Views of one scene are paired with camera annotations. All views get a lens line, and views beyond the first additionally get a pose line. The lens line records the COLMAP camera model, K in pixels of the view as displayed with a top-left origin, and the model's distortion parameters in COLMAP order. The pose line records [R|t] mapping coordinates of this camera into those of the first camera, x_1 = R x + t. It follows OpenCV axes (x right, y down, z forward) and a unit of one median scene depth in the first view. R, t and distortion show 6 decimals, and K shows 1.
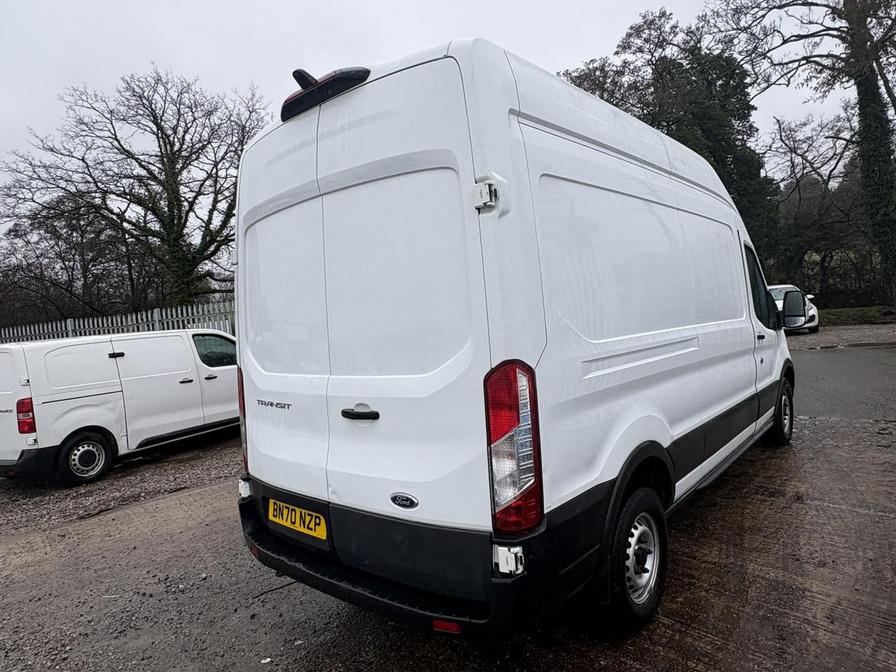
lens RADIAL K [[563.8, 0, 450.0], [0, 563.8, 334.0], [0, 0, 1]] dist [0.003422, -0.002040]
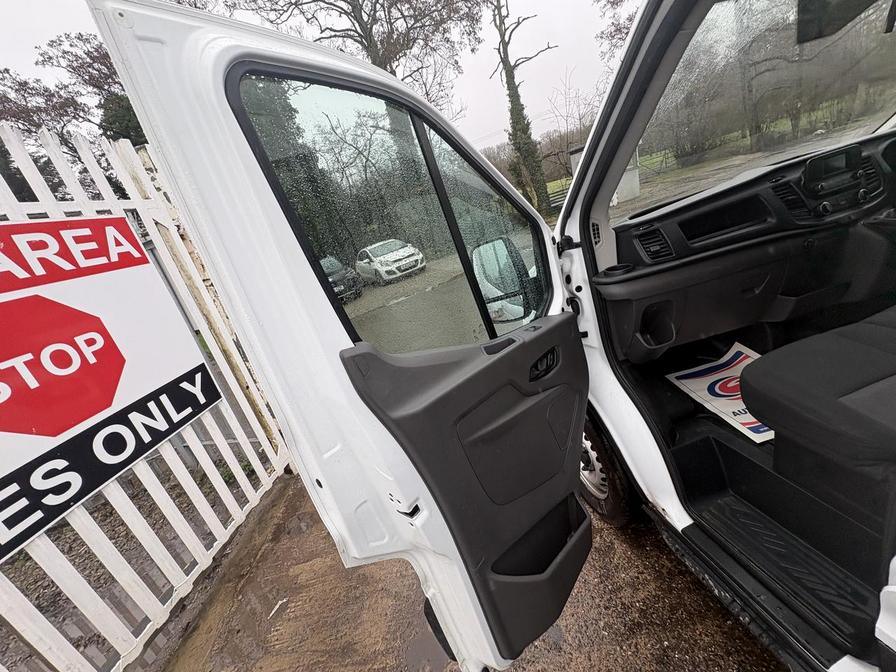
lens RADIAL K [[355.7, 0, 446.9], [0, 355.7, 336.0], [0, 0, 1]] dist [0.002702, -0.000761]
pose [[0.614796, -0.323938, 0.719090, 0.125303], [0.251710, 0.944666, 0.210354, -0.099334], [-0.747441, 0.051677, 0.662315, 2.113362]]
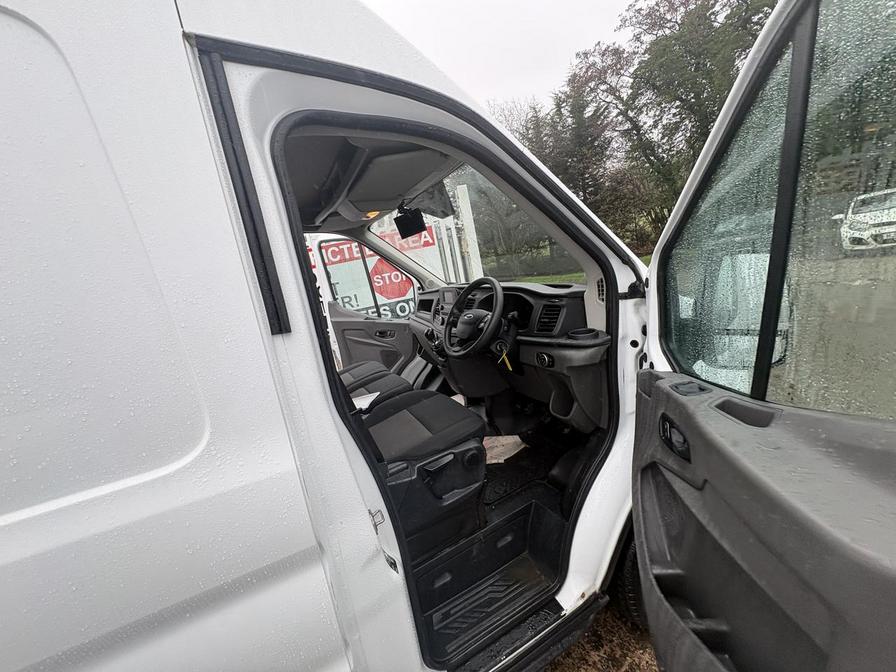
lens RADIAL K [[355.7, 0, 446.3], [0, 355.7, 335.0], [0, 0, 1]] dist [0.002702, -0.000761]
pose [[0.918758, 0.013666, -0.394586, 1.048005], [0.070548, 0.977635, 0.198125, -0.149671], [0.388468, -0.209866, 0.897245, 1.422742]]
